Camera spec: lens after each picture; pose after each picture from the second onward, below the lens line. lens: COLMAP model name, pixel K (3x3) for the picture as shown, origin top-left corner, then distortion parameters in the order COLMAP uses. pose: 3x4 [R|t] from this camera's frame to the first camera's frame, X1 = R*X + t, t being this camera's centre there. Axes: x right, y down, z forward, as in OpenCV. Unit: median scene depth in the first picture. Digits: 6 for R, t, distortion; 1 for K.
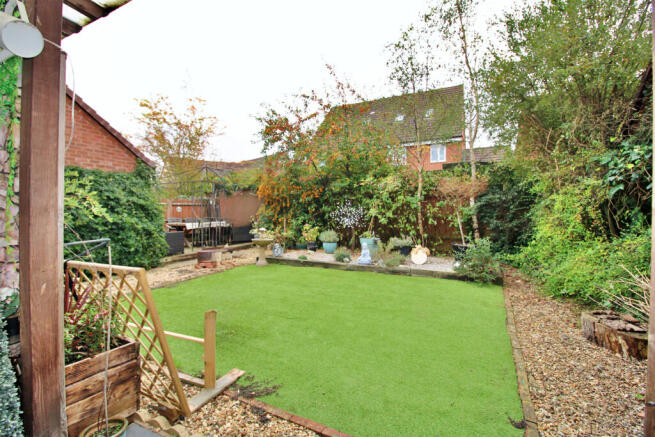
lens RADIAL K [[305.9, 0, 326.2], [0, 305.9, 215.4], [0, 0, 1]] dist [-0.010136, -0.002868]
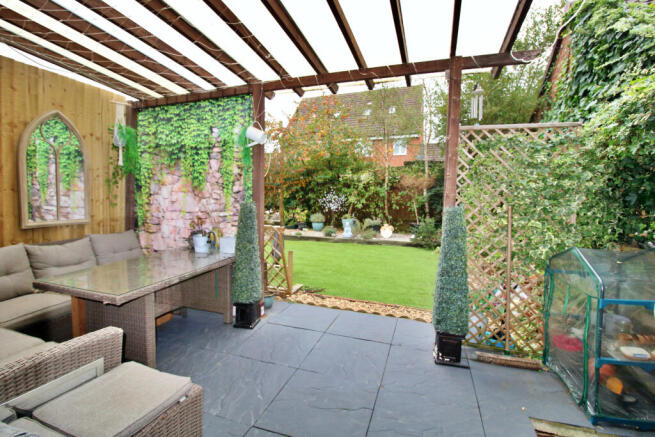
lens RADIAL K [[305.9, 0, 324.5], [0, 305.9, 216.4], [0, 0, 1]] dist [-0.010136, -0.002868]
pose [[0.993392, 0.002449, 0.114742, -0.111257], [-0.008535, 0.998580, 0.052578, -0.005510], [-0.114451, -0.053209, 0.992003, -0.280595]]
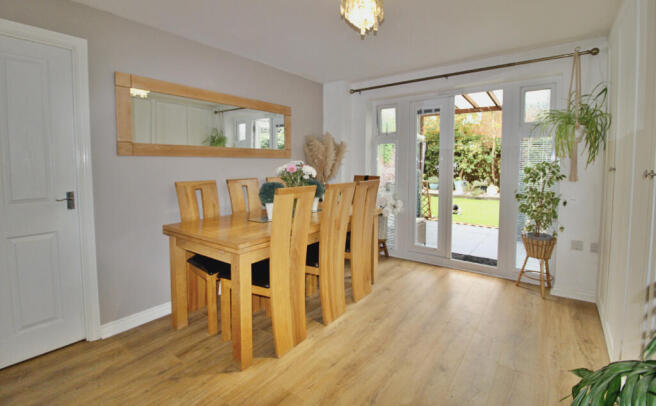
lens RADIAL K [[308.2, 0, 322.8], [0, 308.2, 181.3], [0, 0, 1]] dist [-0.006384, -0.000902]
pose [[0.979215, 0.013800, -0.202355, -0.250526], [-0.002571, 0.998447, 0.055650, -0.015994], [0.202808, -0.053973, 0.977730, -0.793065]]
